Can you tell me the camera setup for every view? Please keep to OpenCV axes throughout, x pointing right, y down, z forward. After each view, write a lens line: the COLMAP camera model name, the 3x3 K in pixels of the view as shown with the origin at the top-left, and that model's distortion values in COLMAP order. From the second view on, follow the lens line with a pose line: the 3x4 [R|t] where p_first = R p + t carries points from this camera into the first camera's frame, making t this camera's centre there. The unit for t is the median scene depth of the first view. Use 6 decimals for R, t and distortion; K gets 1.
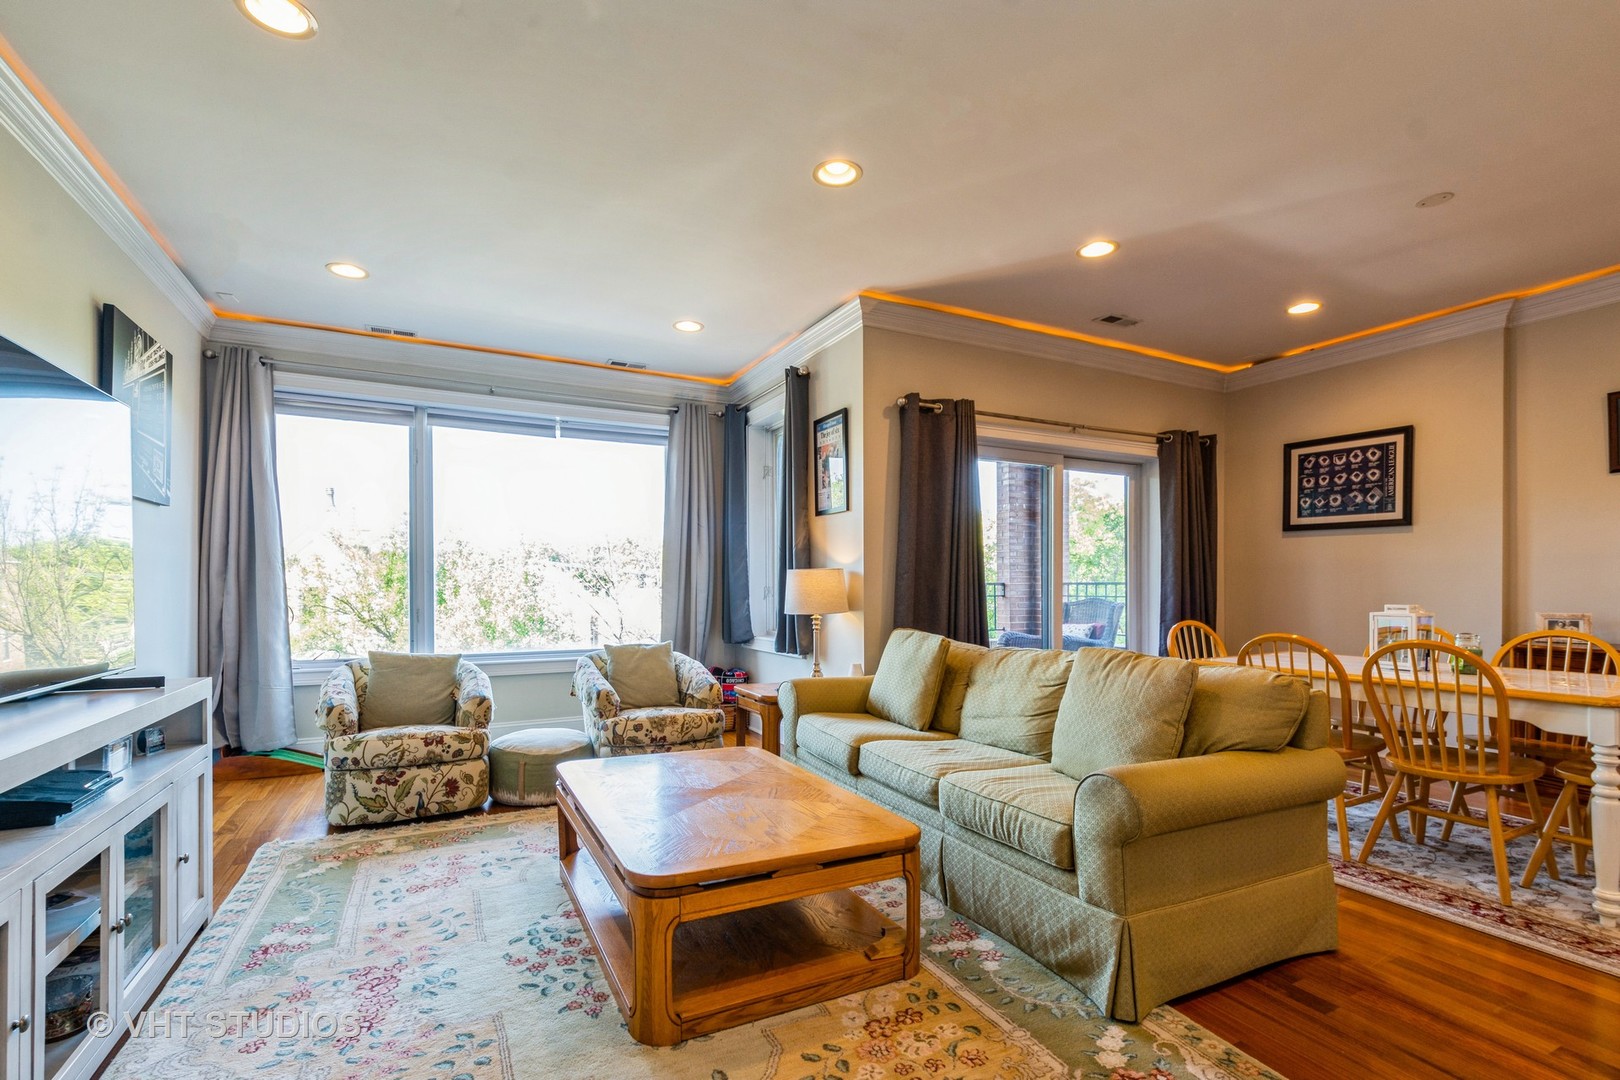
lens RADIAL K [[736.4, 0, 805.8], [0, 736.4, 588.1], [0, 0, 1]] dist [0.000633, -0.000811]
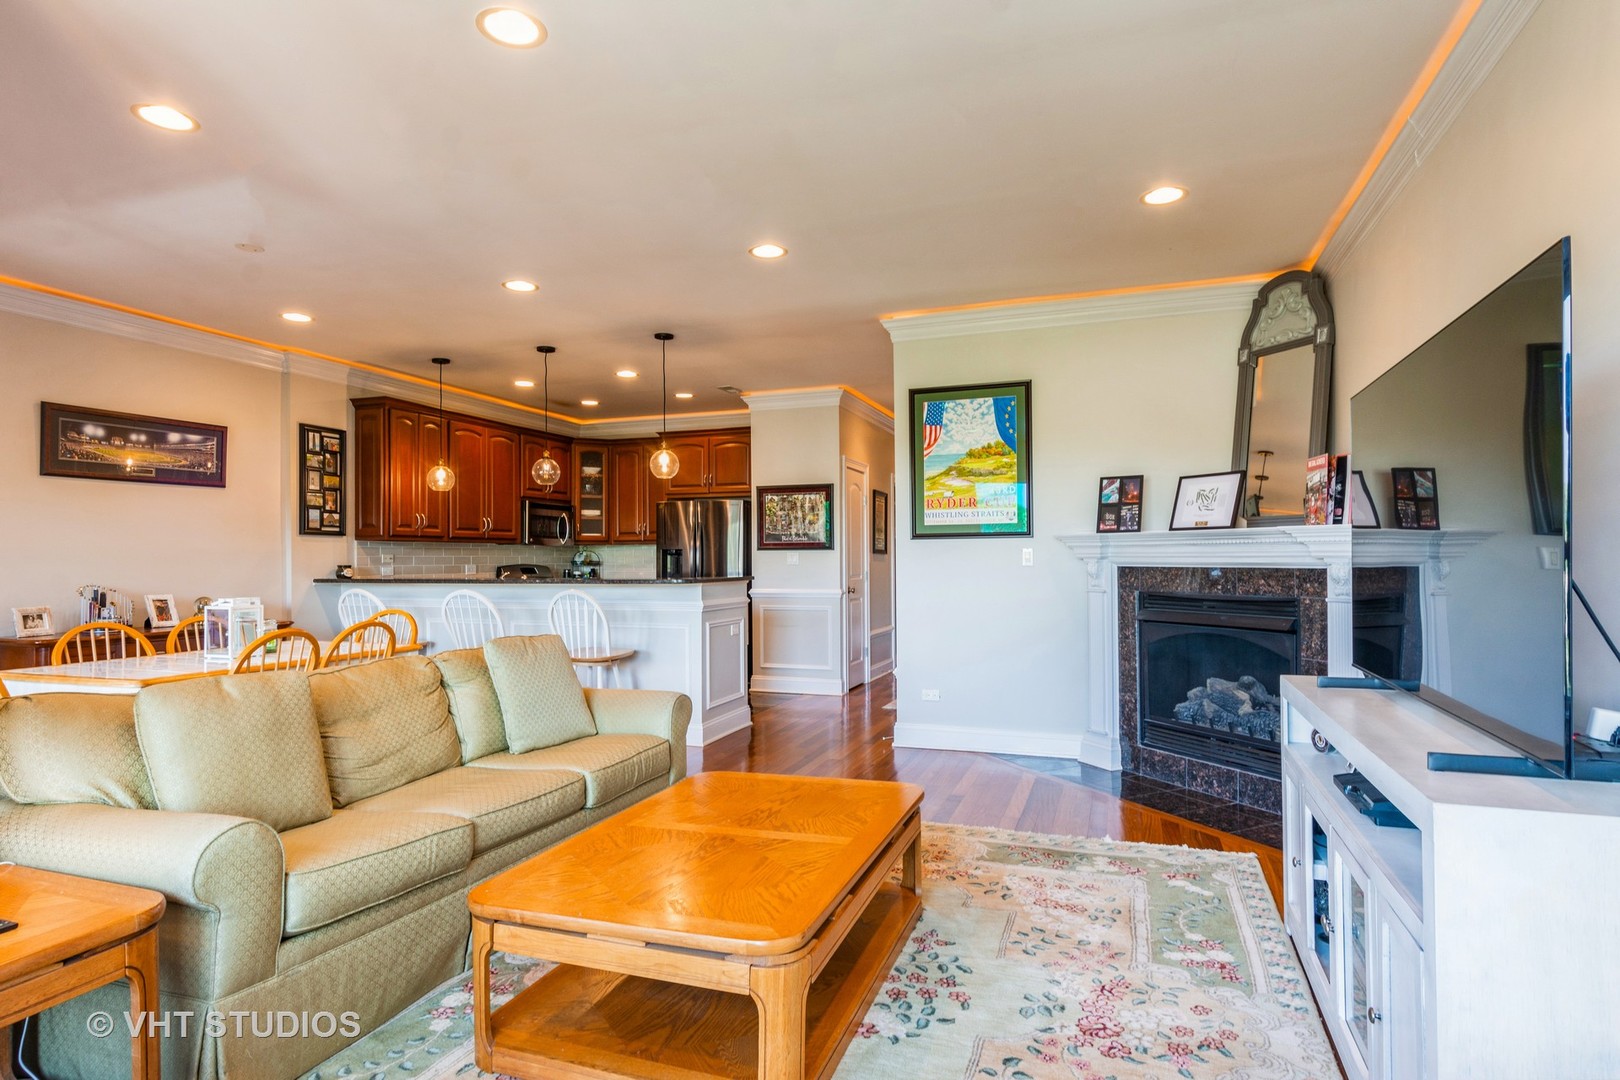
lens RADIAL K [[868.9, 0, 803.7], [0, 868.9, 547.0], [0, 0, 1]] dist [0.003147, 0.000227]
pose [[-0.681226, 0.016525, 0.731887, -0.488092], [0.009873, 0.999862, -0.013385, -0.019287], [-0.732007, -0.001892, -0.681295, 0.864337]]
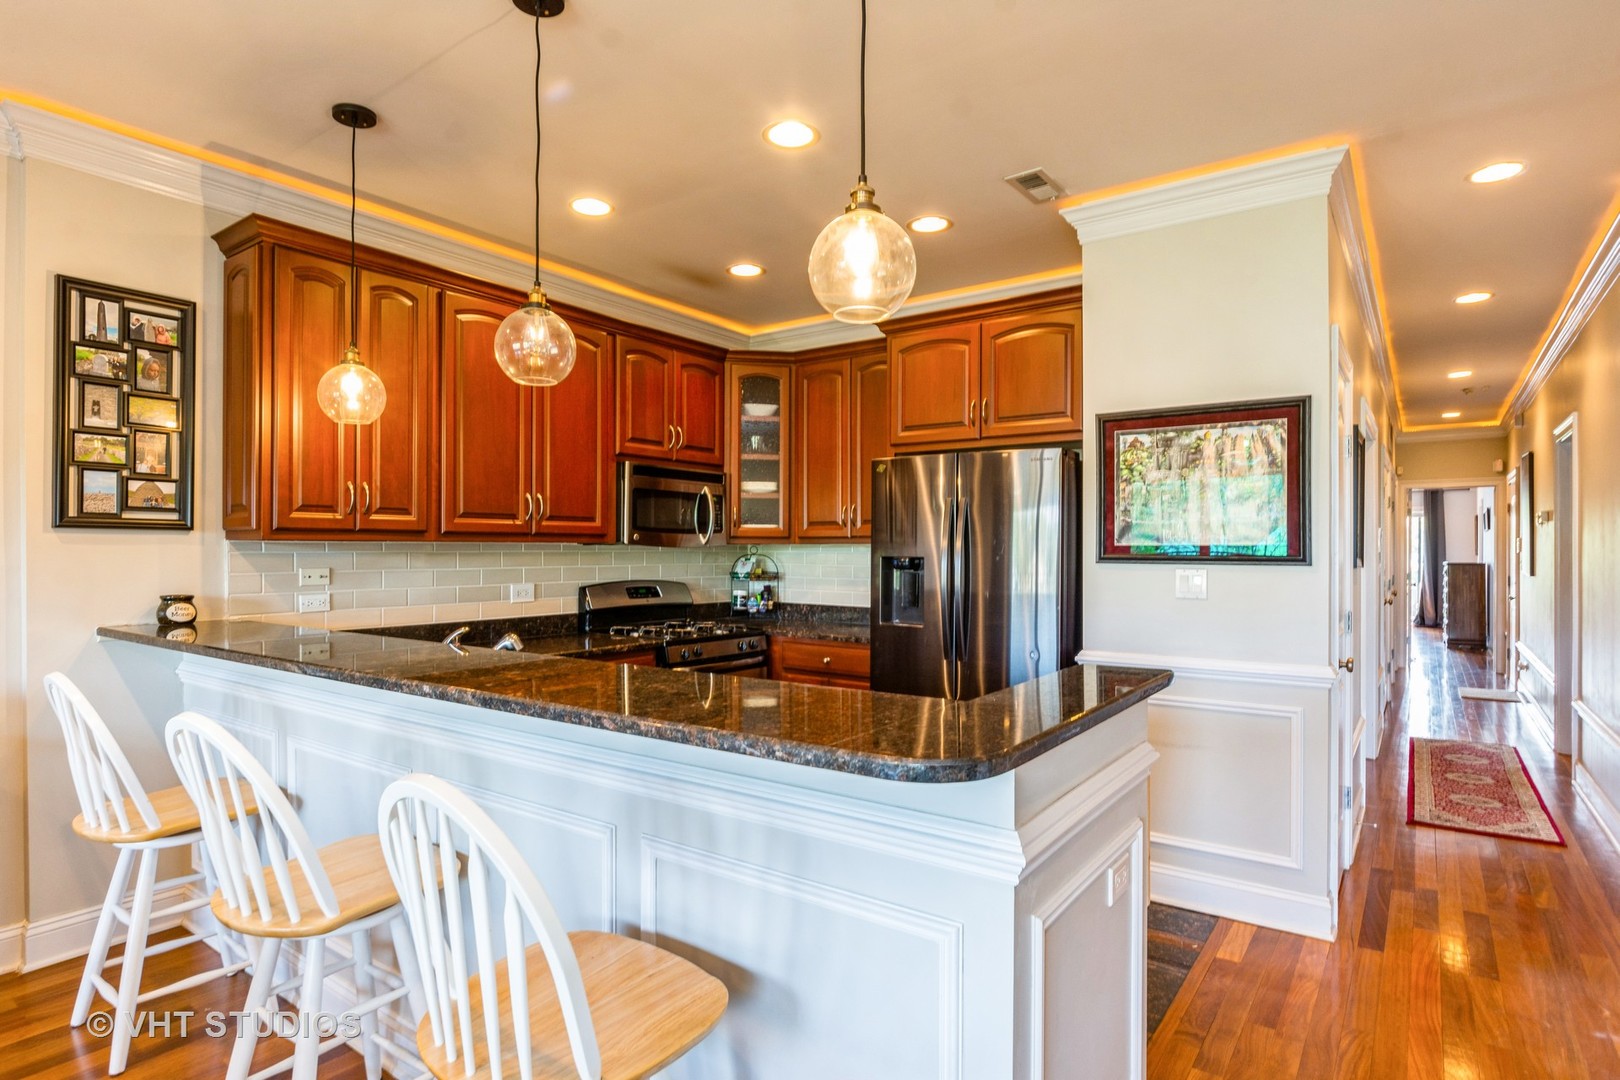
lens RADIAL K [[868.9, 0, 802.4], [0, 868.9, 545.6], [0, 0, 1]] dist [0.003147, 0.000227]
pose [[-0.455398, 0.005842, 0.890269, 0.036735], [0.003516, 0.999982, -0.004763, -0.039024], [-0.890281, 0.000961, -0.455410, 0.497835]]
